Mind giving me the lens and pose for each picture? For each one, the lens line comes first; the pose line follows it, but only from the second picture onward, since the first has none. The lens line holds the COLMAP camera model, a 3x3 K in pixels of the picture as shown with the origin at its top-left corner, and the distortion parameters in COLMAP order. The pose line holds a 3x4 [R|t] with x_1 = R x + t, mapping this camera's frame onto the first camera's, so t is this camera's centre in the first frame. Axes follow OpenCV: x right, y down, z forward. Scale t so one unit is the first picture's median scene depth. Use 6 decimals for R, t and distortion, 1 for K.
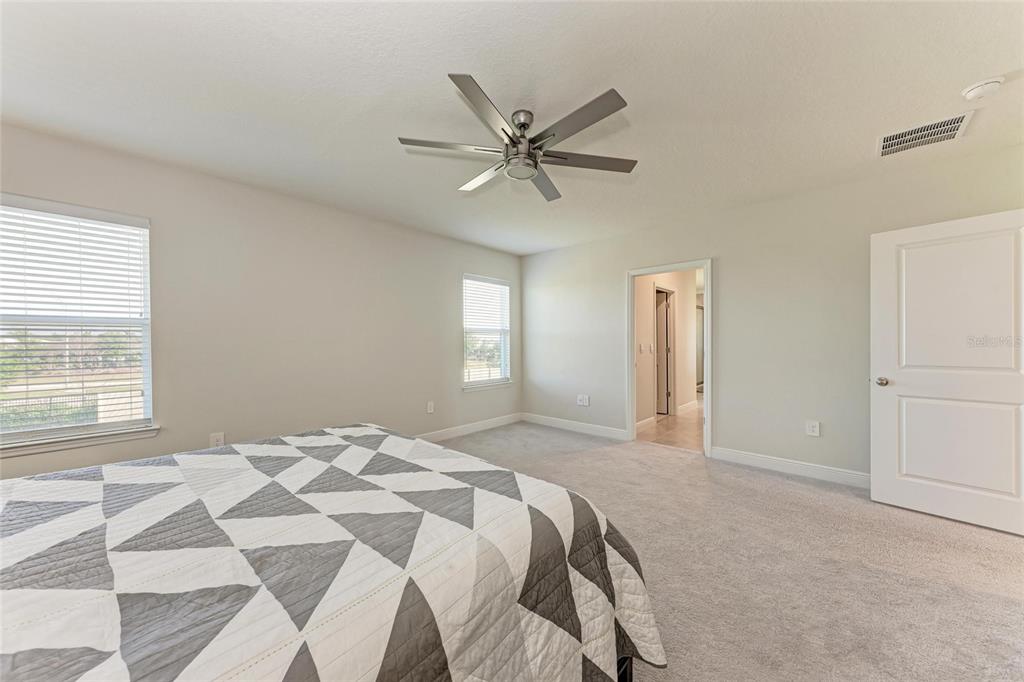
lens RADIAL K [[355.2, 0, 515.3], [0, 355.2, 339.3], [0, 0, 1]] dist [0.002386, -0.000361]
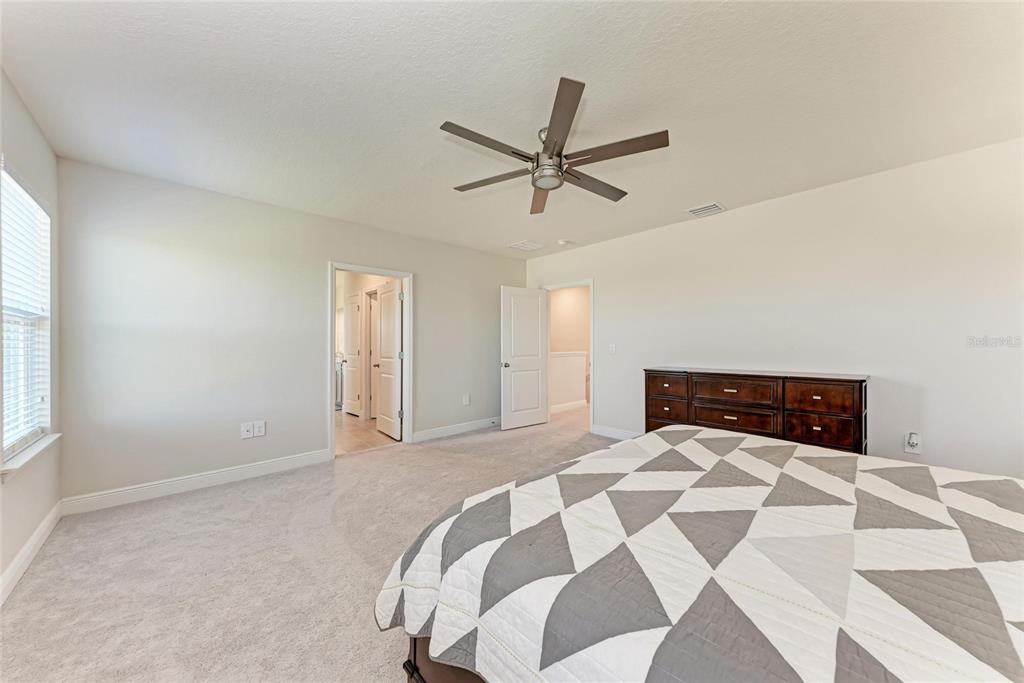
lens RADIAL K [[355.2, 0, 515.1], [0, 355.2, 344.9], [0, 0, 1]] dist [0.002386, -0.000361]
pose [[0.067231, -0.001444, 0.997736, -0.812356], [-0.003947, 0.999991, 0.001713, 0.009553], [-0.997730, -0.004053, 0.067224, 0.796119]]
